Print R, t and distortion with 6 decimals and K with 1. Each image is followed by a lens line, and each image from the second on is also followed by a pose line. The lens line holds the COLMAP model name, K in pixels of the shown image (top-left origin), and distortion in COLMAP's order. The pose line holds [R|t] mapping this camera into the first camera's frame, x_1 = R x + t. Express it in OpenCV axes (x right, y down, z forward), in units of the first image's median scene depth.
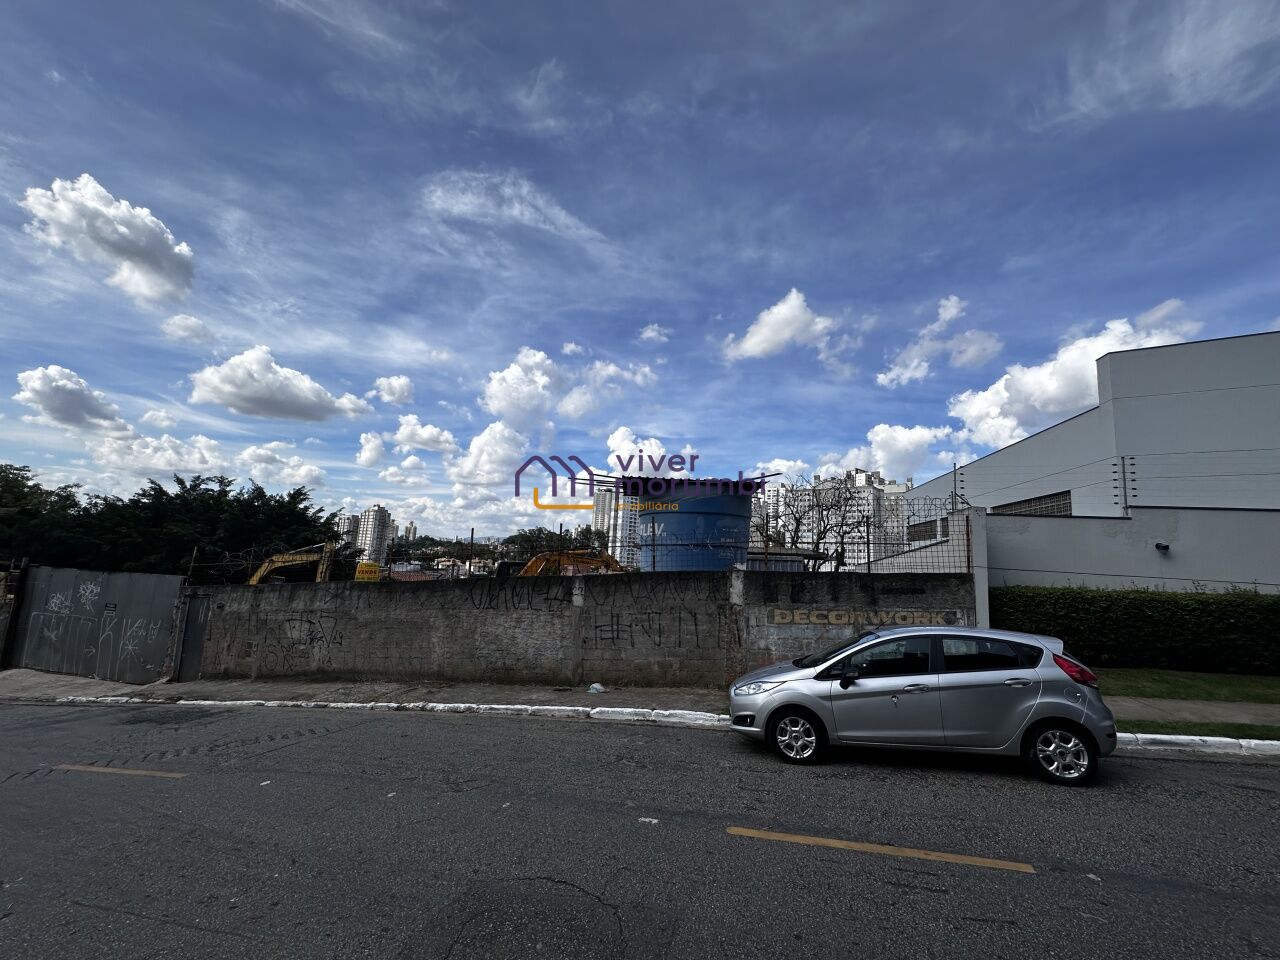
lens RADIAL K [[508.9, 0, 643.3], [0, 508.9, 480.7], [0, 0, 1]] dist [-0.003535, 0.000631]
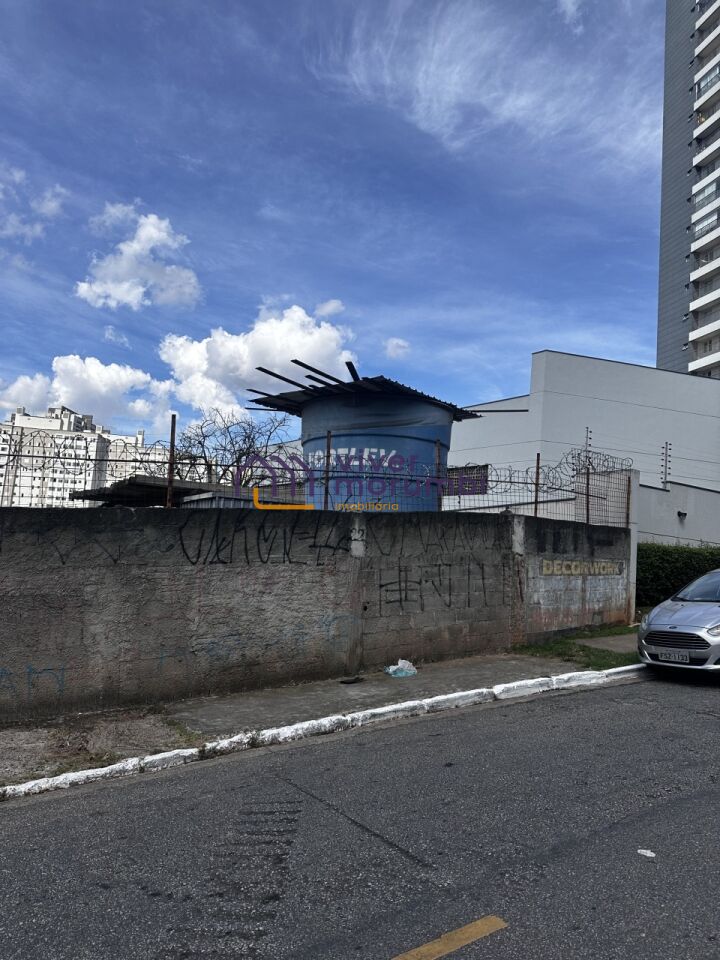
lens RADIAL K [[666.5, 0, 360.0], [0, 666.5, 480.0], [0, 0, 1]] dist [0.148244, -0.212877]
pose [[0.663536, 0.088621, 0.742877, -0.808055], [-0.147478, 0.988970, 0.013749, 0.136666], [-0.733465, -0.118681, 0.669286, 0.429411]]
